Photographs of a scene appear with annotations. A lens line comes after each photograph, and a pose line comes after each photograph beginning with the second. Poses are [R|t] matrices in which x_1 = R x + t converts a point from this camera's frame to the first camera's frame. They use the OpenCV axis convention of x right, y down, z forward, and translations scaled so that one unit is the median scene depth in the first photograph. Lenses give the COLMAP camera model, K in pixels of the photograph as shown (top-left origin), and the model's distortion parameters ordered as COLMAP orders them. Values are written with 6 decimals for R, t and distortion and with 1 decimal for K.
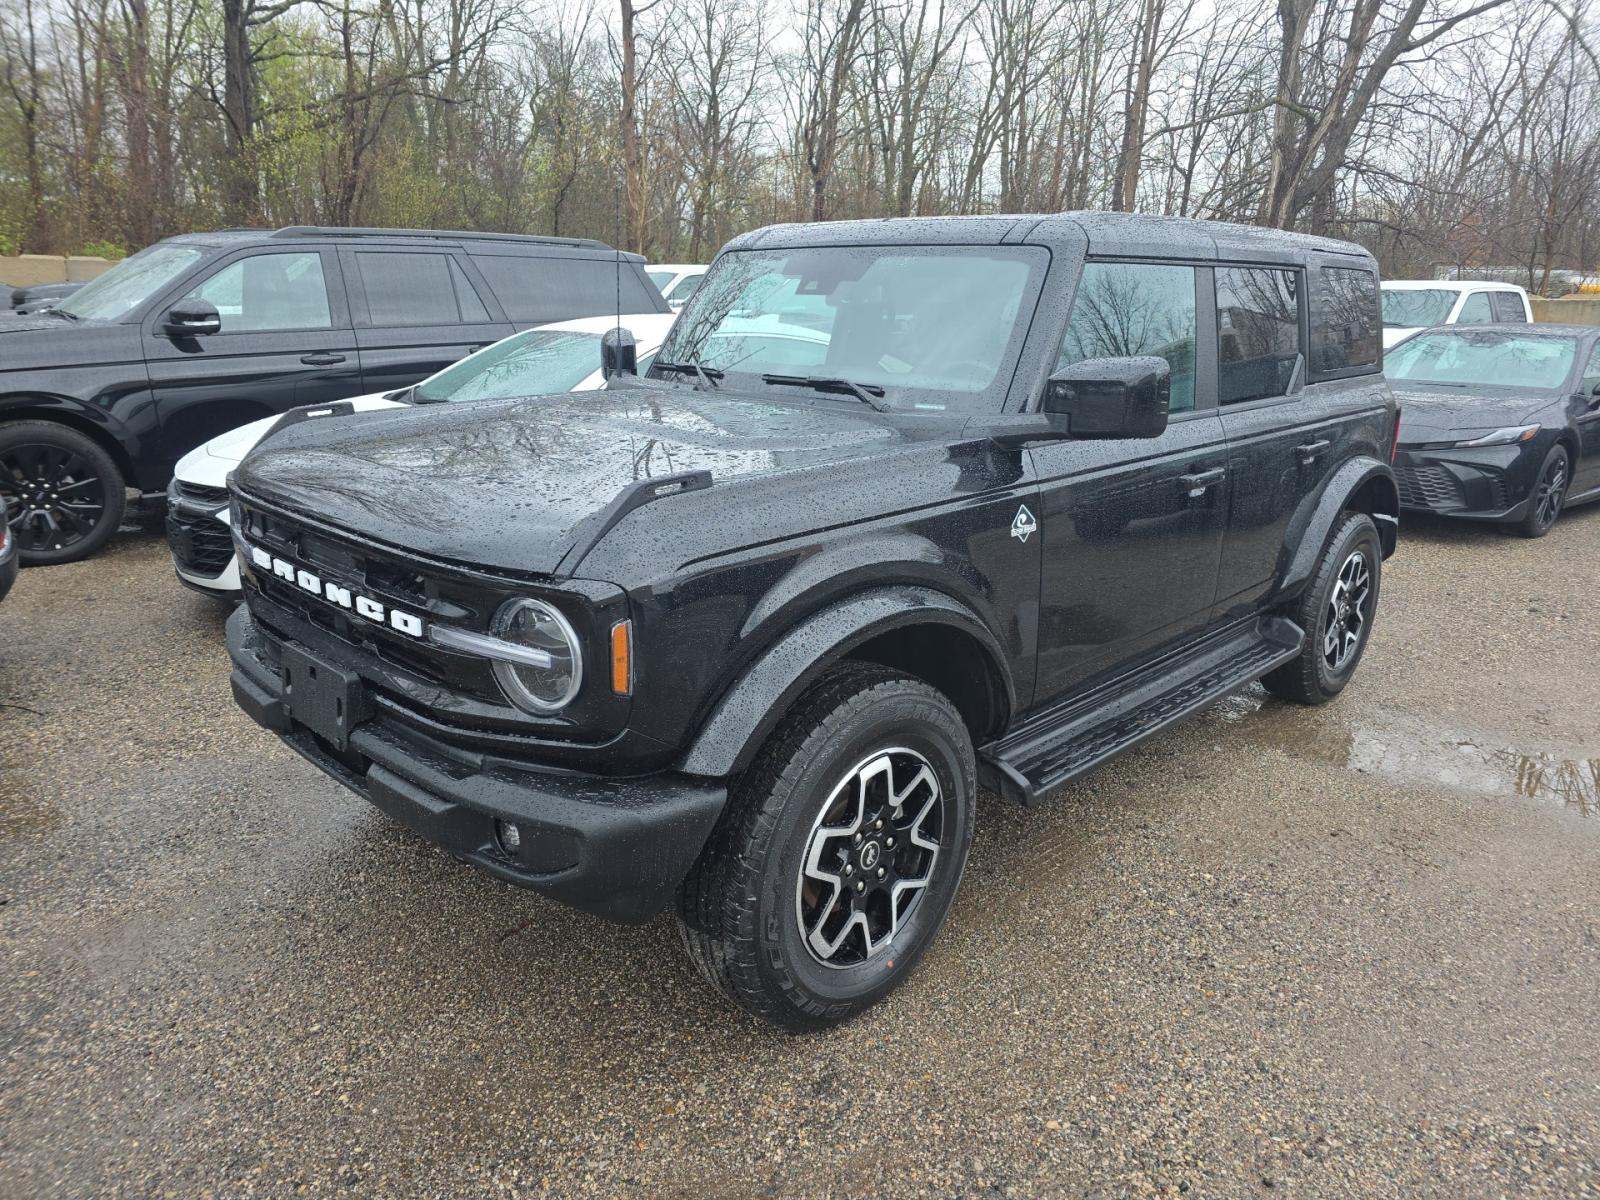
lens RADIAL K [[1108.0, 0, 818.0], [0, 1108.0, 595.9], [0, 0, 1]] dist [0.013127, -0.001054]
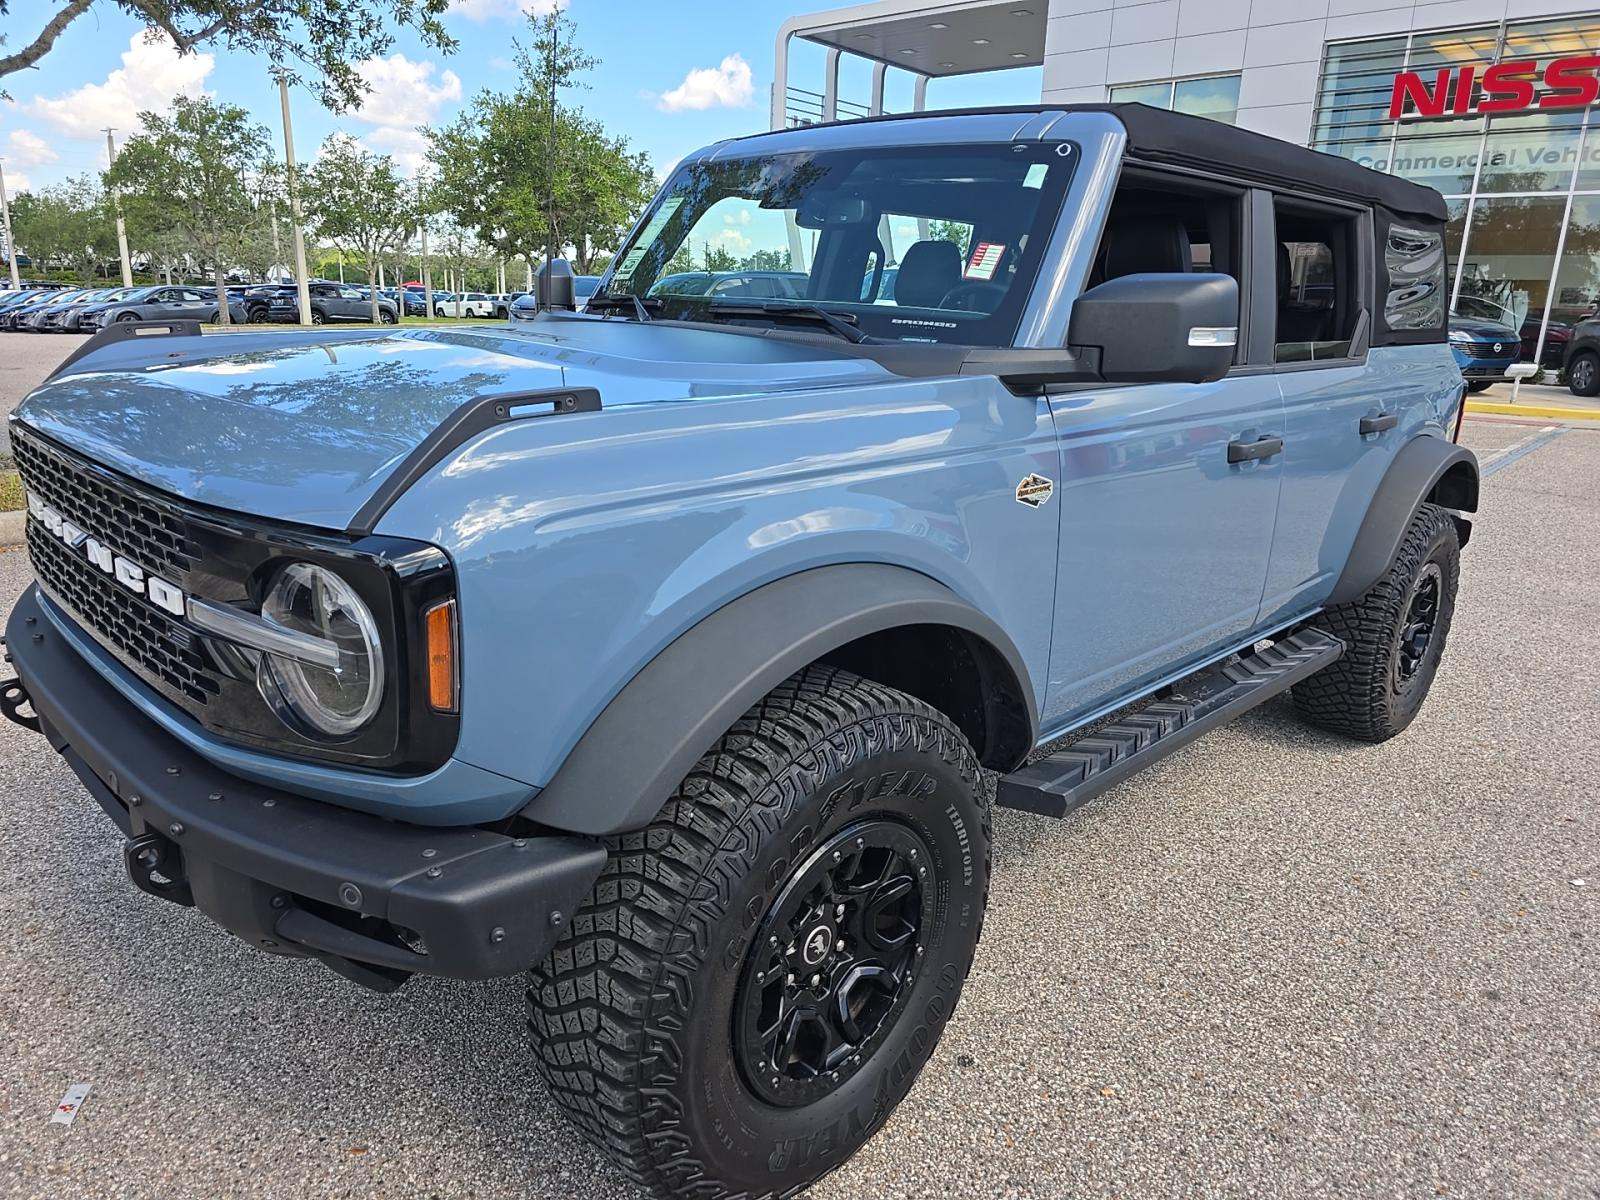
lens RADIAL K [[1101.3, 0, 796.5], [0, 1101.3, 580.9], [0, 0, 1]] dist [0.056691, -0.061484]
pose [[0.999487, 0.028335, -0.014923, 0.037048], [-0.028387, 0.999592, -0.003258, 0.004947], [0.014825, 0.003680, 0.999883, 0.260511]]
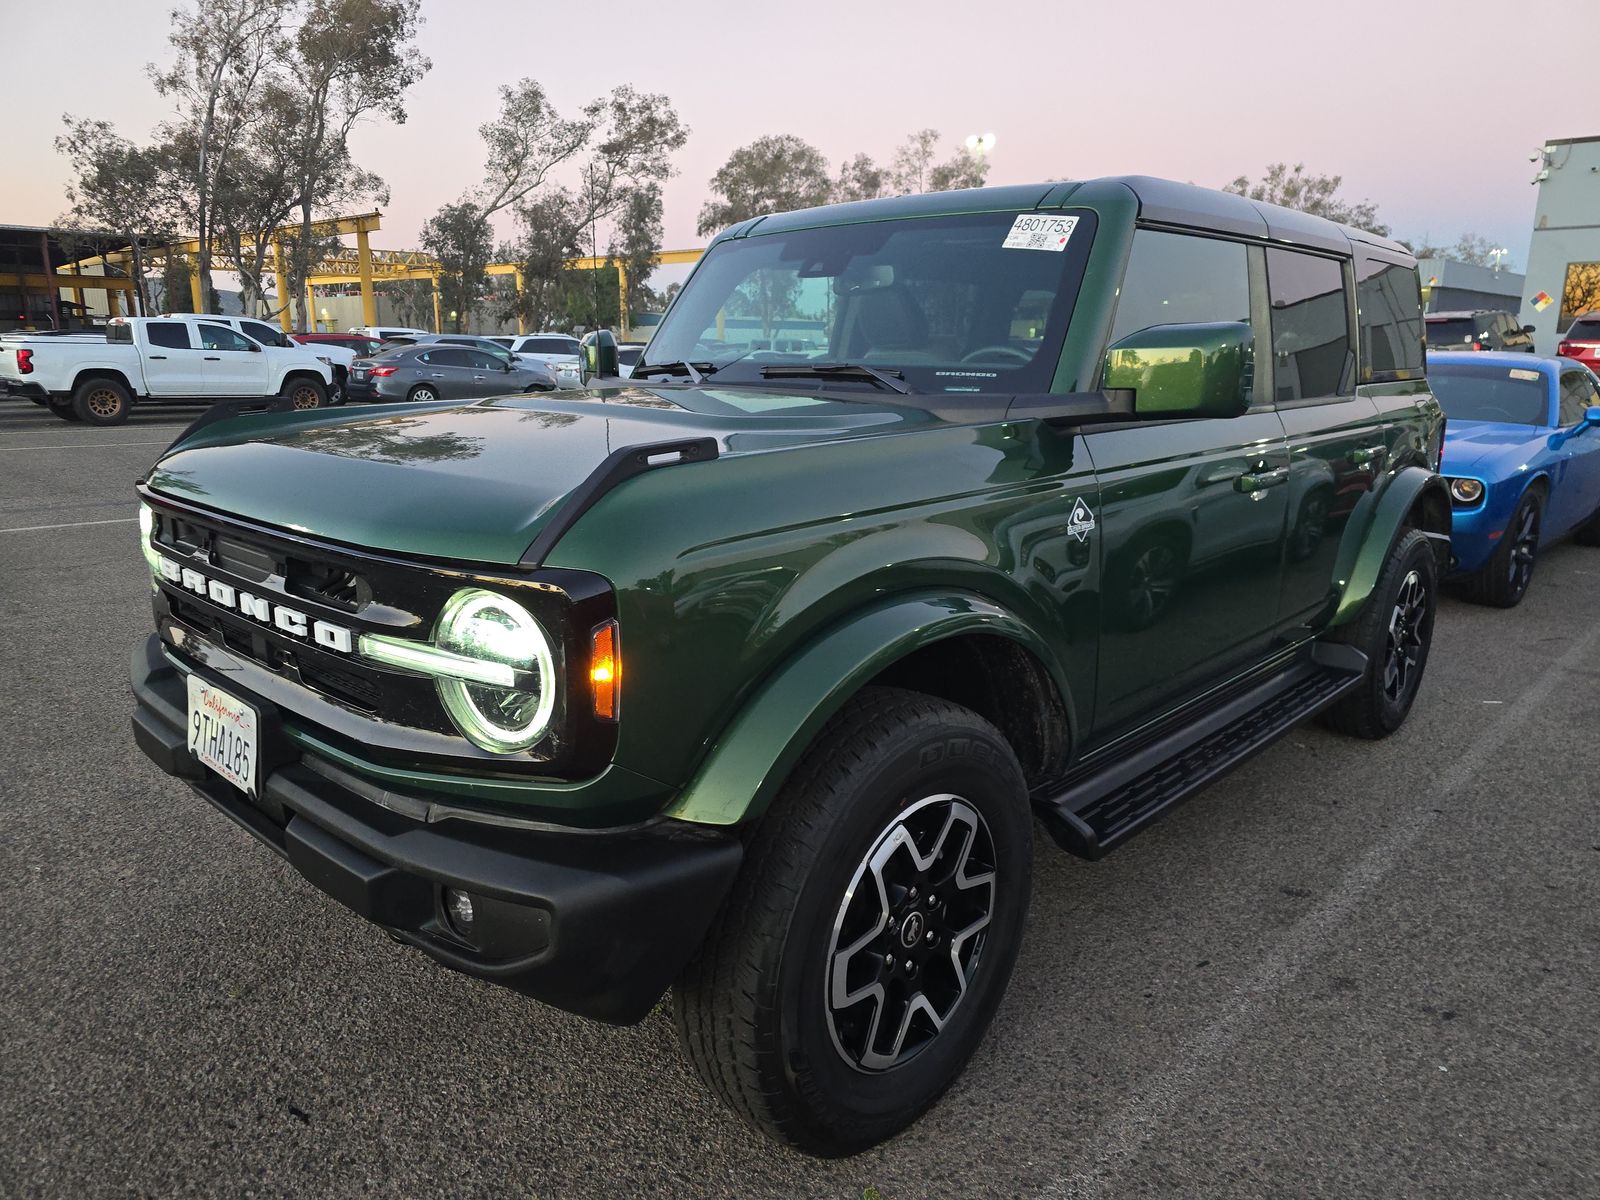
lens RADIAL K [[1111.6, 0, 799.3], [0, 1111.6, 580.2], [0, 0, 1]] dist [0.028793, -0.000117]
pose [[0.999944, -0.010358, 0.002015, -0.033582], [0.010457, 0.998270, -0.057852, 0.030047], [-0.001412, 0.057870, 0.998323, 0.175100]]
